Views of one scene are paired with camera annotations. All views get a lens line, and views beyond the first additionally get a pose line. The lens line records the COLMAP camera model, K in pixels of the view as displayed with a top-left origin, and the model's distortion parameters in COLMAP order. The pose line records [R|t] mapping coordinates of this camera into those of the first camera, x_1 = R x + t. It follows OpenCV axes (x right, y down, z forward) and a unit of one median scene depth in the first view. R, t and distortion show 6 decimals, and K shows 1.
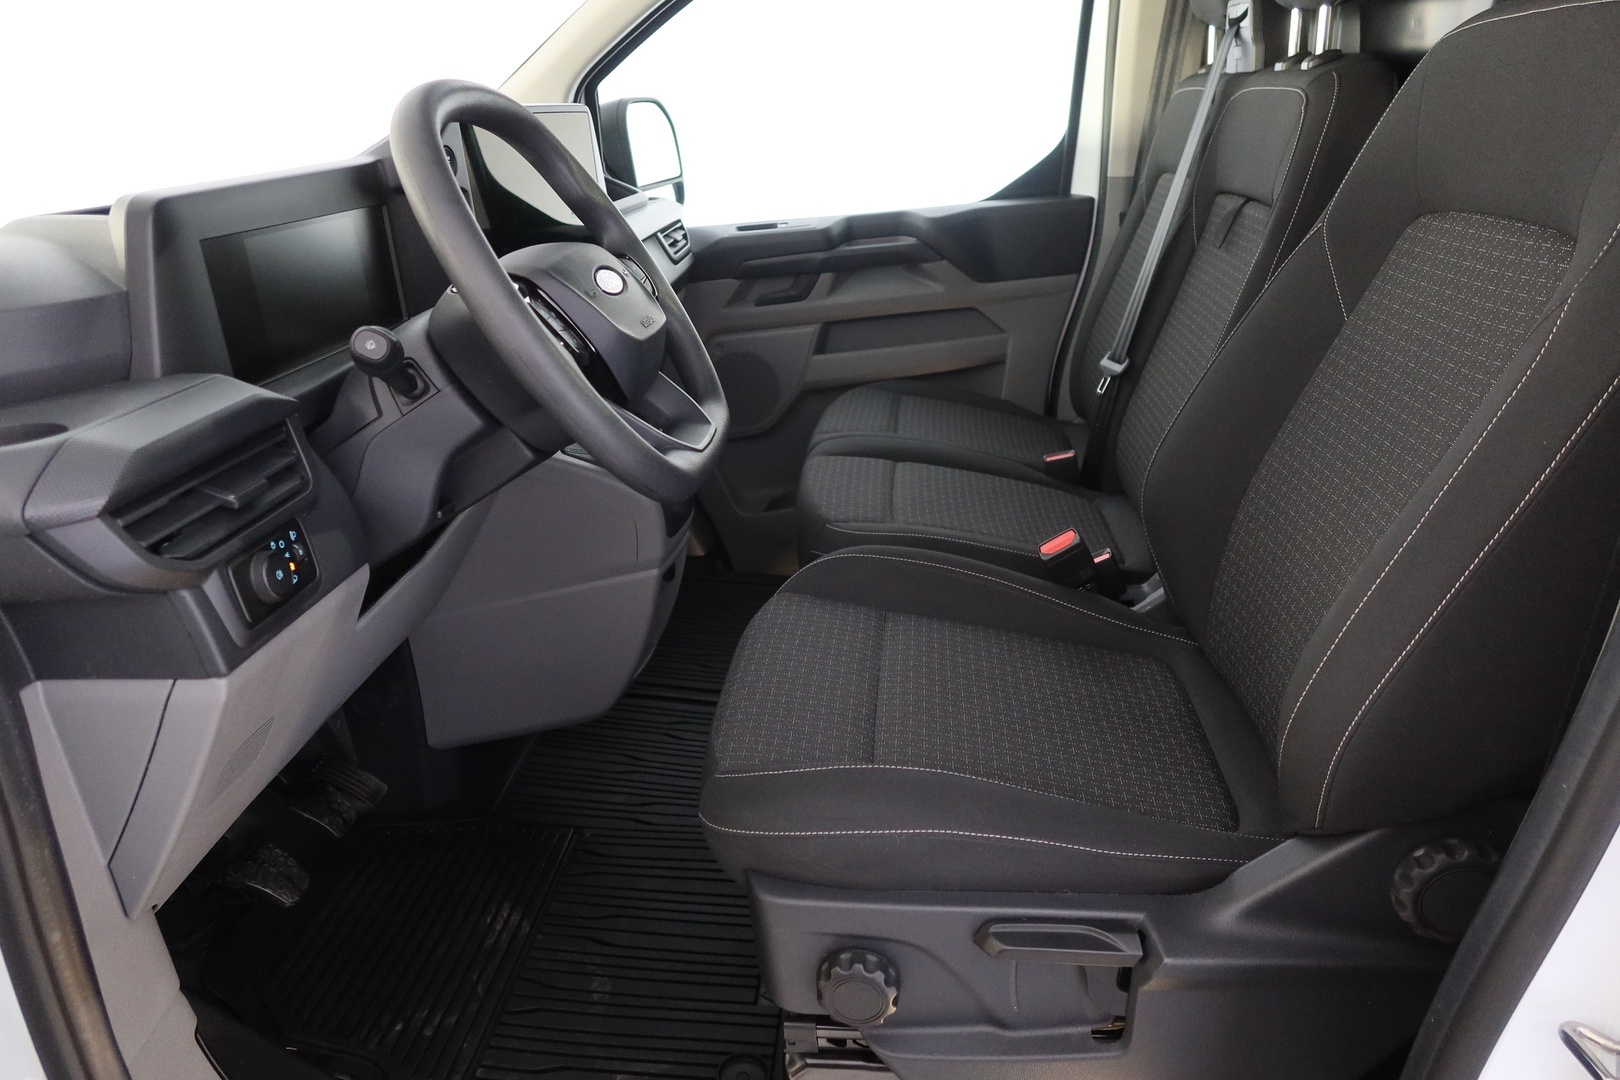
lens RADIAL K [[1094.7, 0, 813.7], [0, 1094.7, 541.9], [0, 0, 1]] dist [-0.004505, 0.000640]
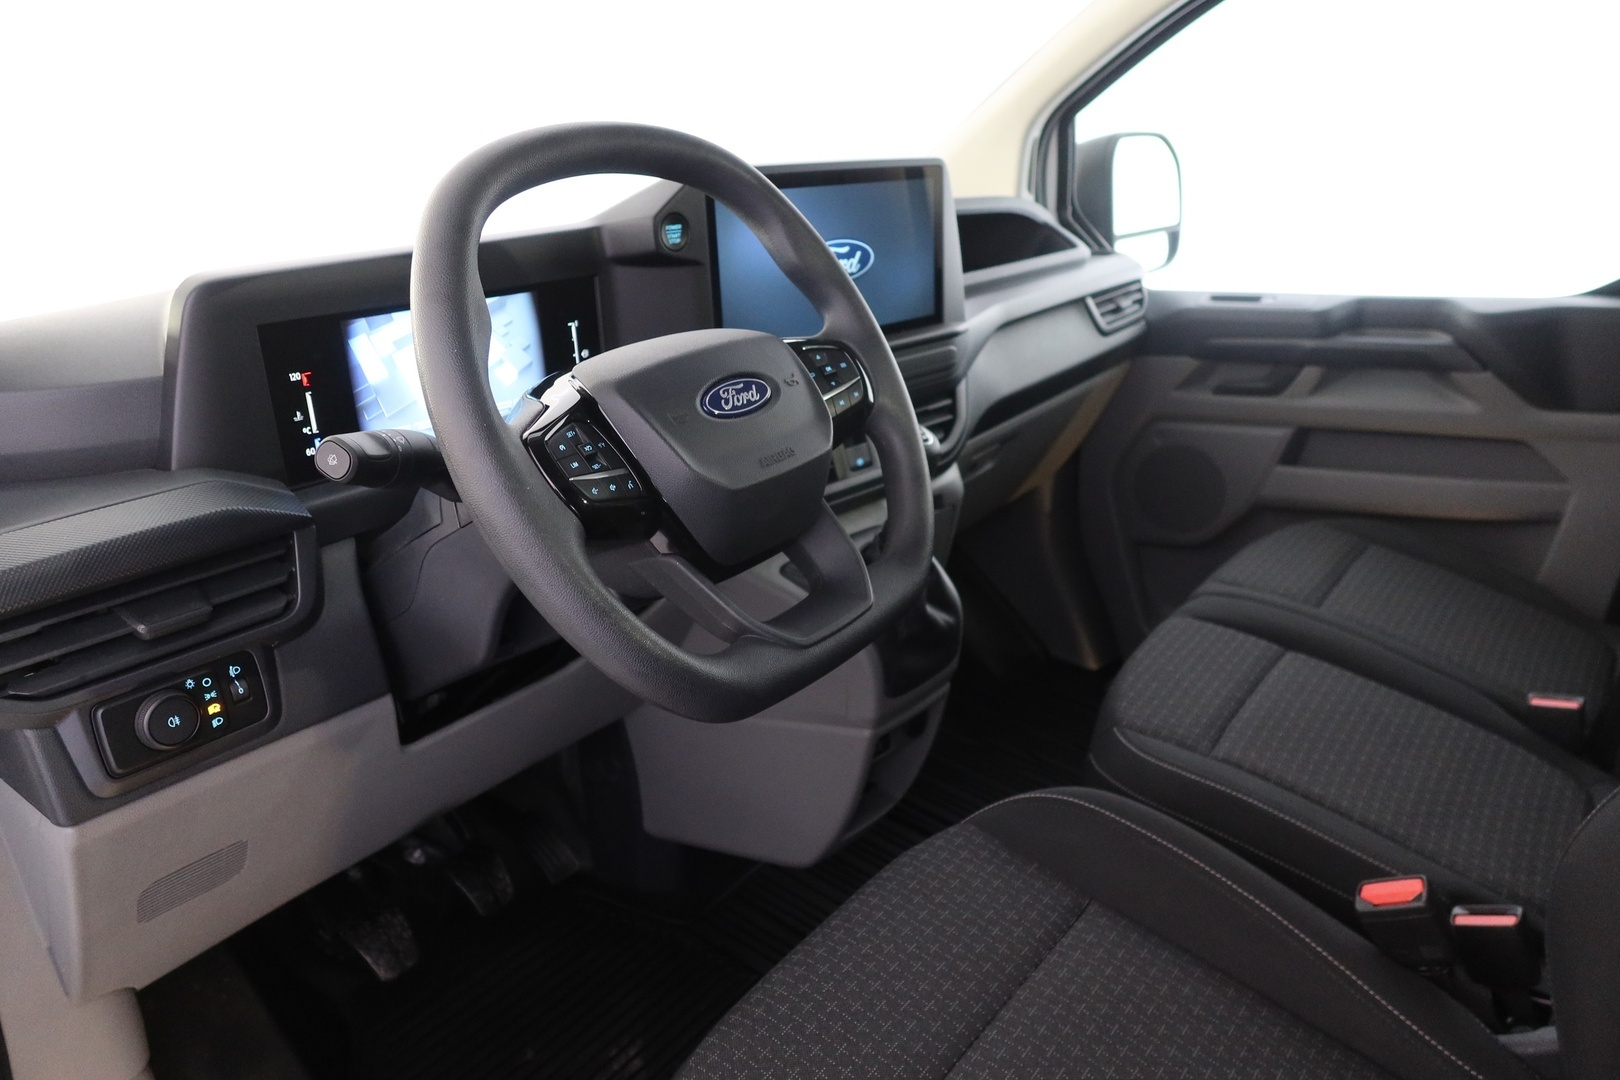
lens RADIAL K [[1094.7, 0, 813.7], [0, 1094.7, 541.9], [0, 0, 1]] dist [-0.004505, 0.000640]
pose [[0.847934, 0.212360, -0.485707, 0.116970], [-0.214202, 0.975377, 0.052504, -0.090852], [0.484897, 0.059520, 0.872544, 0.160633]]
